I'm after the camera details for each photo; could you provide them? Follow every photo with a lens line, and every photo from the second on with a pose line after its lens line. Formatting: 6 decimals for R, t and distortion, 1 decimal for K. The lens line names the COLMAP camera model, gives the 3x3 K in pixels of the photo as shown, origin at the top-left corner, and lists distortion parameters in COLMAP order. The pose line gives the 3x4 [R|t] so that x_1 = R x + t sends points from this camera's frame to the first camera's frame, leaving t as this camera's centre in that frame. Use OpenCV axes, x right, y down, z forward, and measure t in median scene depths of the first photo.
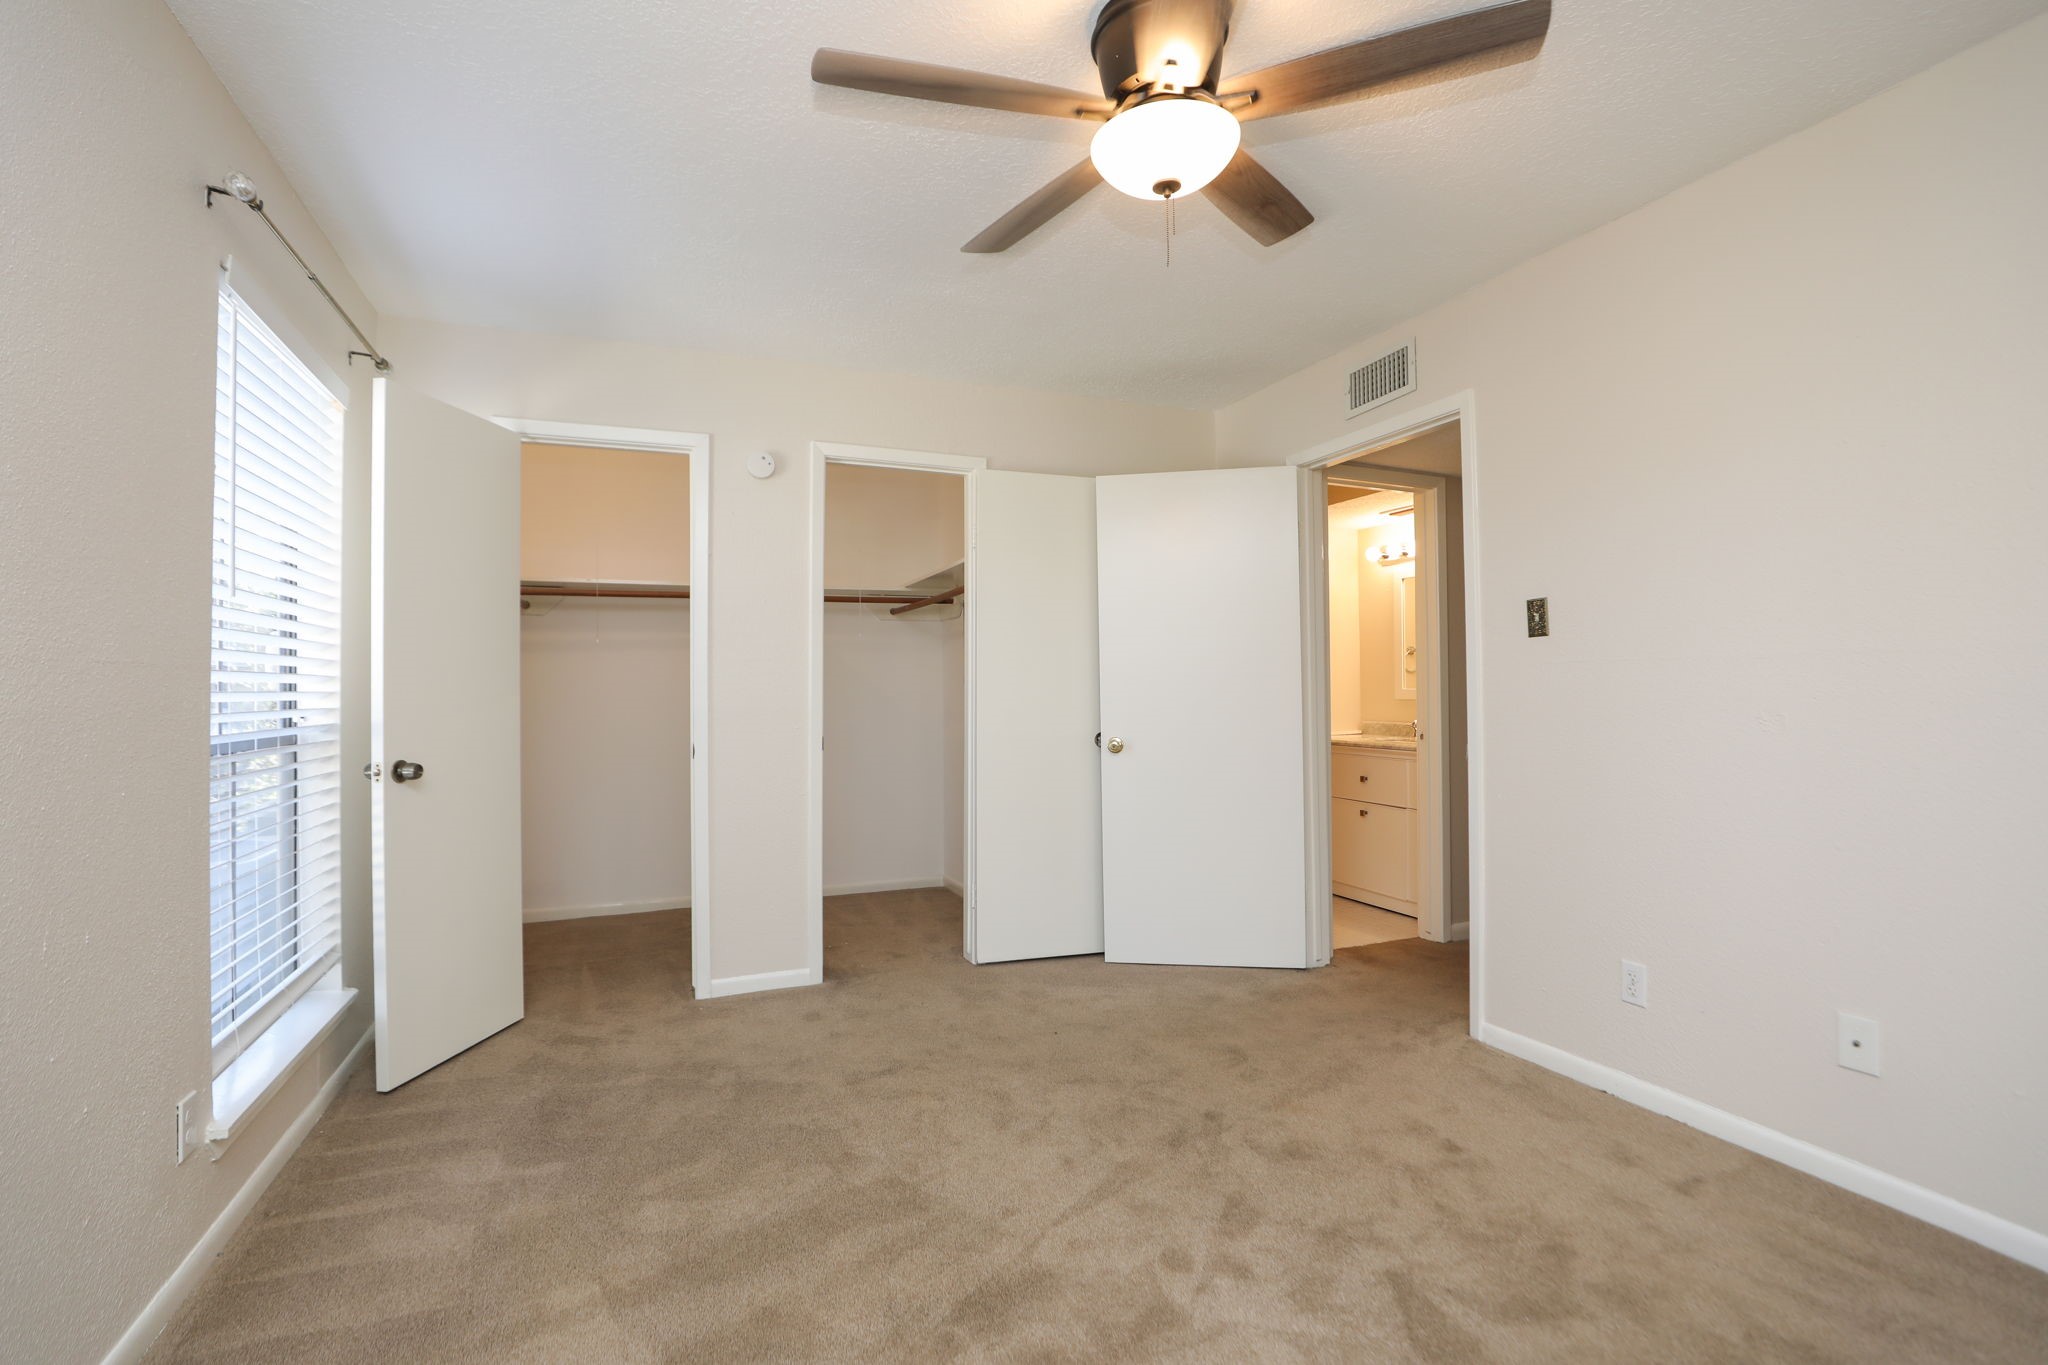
lens RADIAL K [[941.2, 0, 1020.2], [0, 941.2, 687.2], [0, 0, 1]] dist [-0.046984, 0.015629]
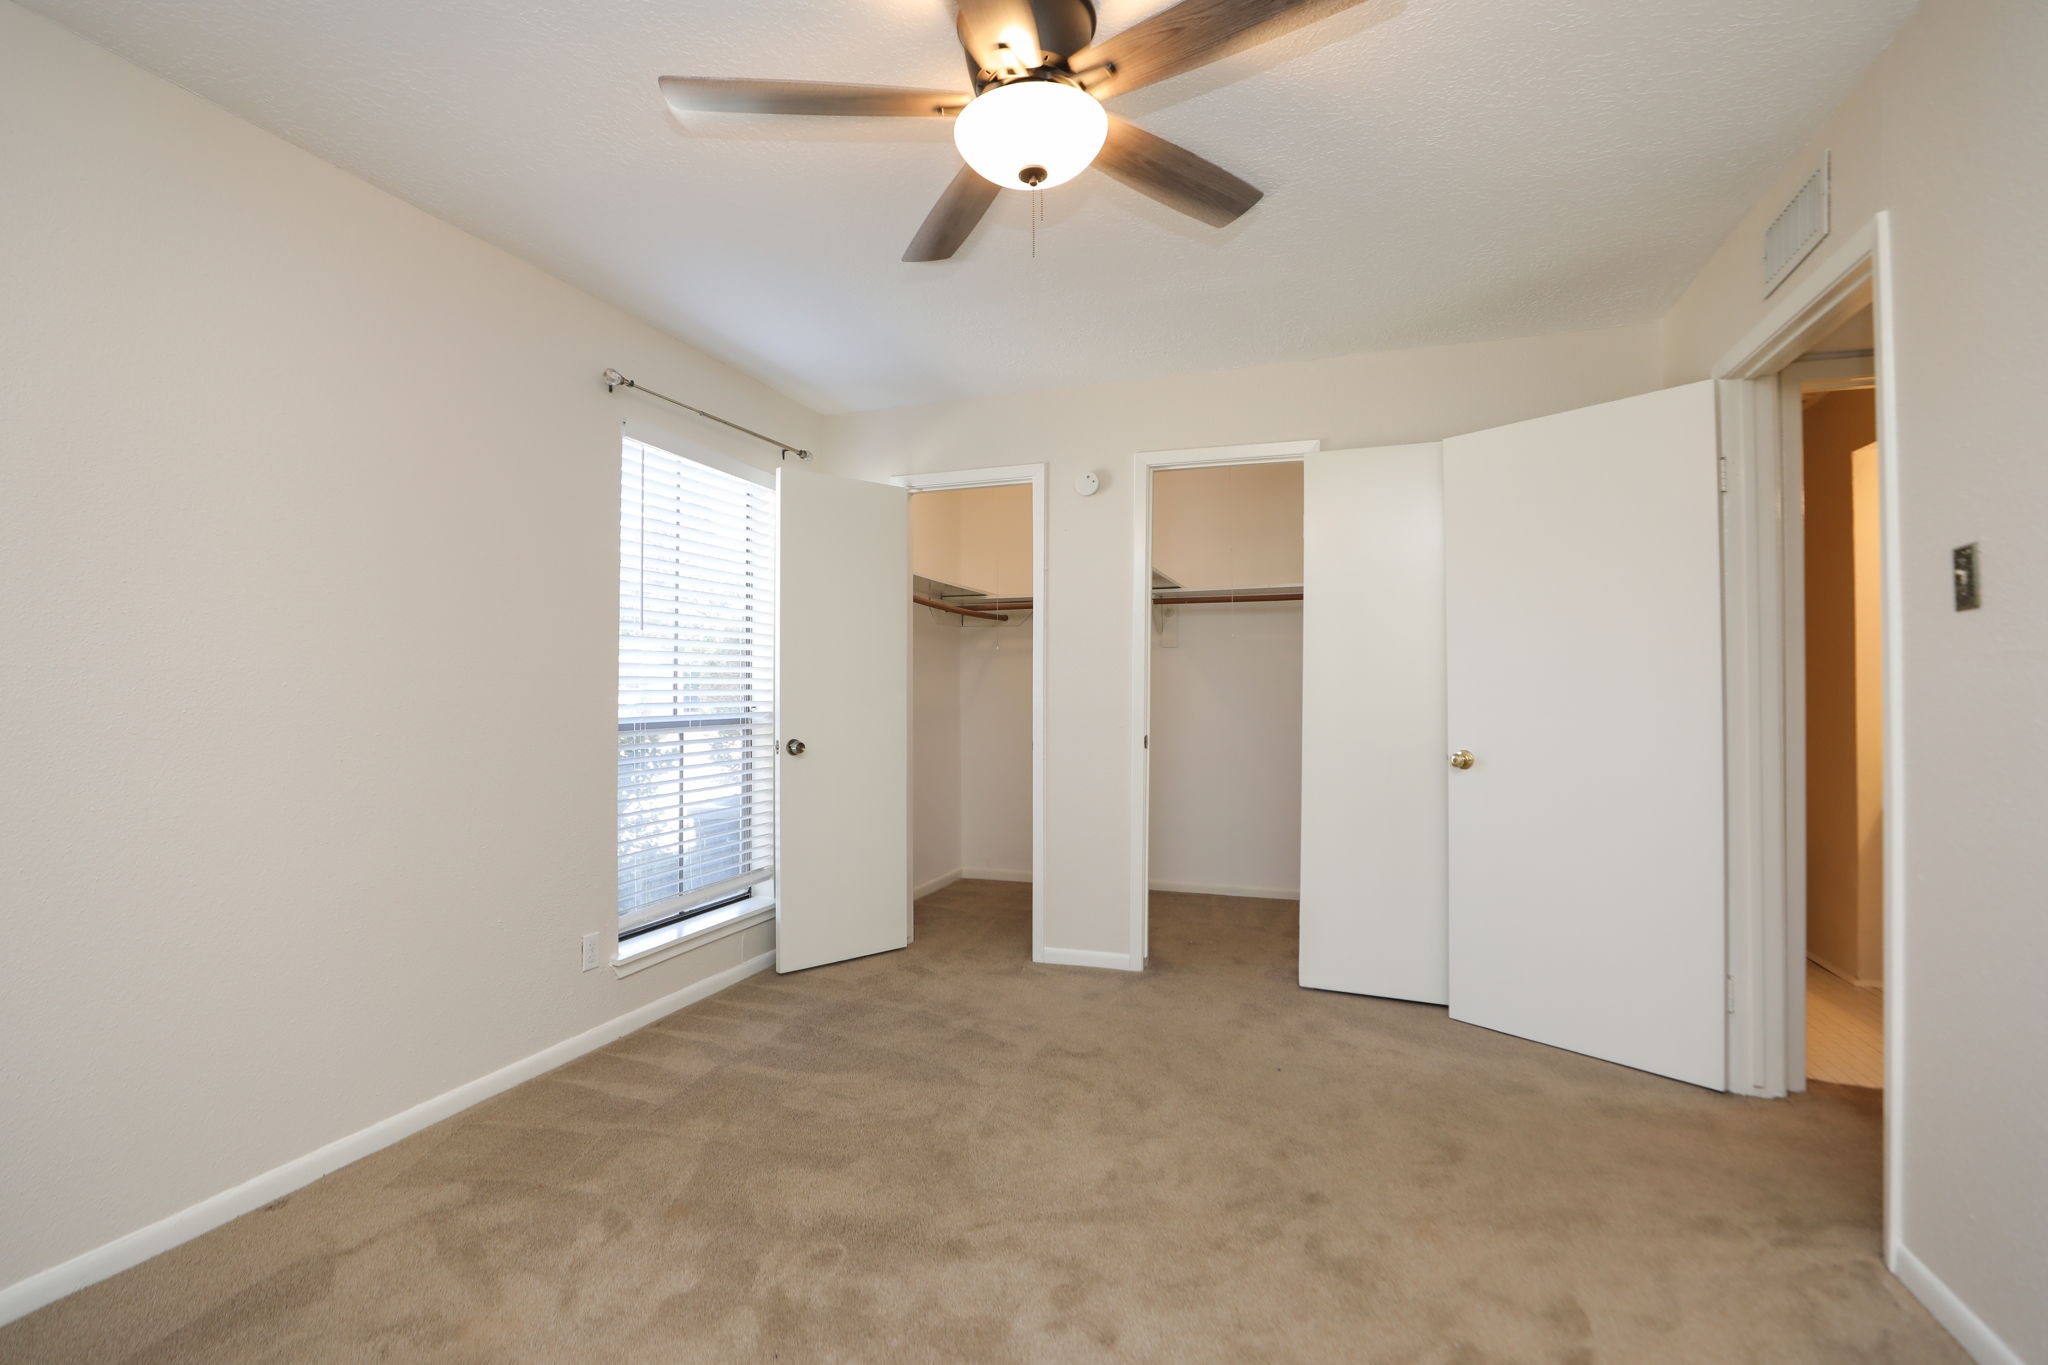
lens RADIAL K [[941.2, 0, 1020.2], [0, 941.2, 687.2], [0, 0, 1]] dist [-0.046984, 0.015629]
pose [[0.736288, 0.005242, -0.676648, 0.420859], [-0.004126, 0.999986, 0.003257, -0.003779], [0.676656, 0.000394, 0.736300, 0.147811]]
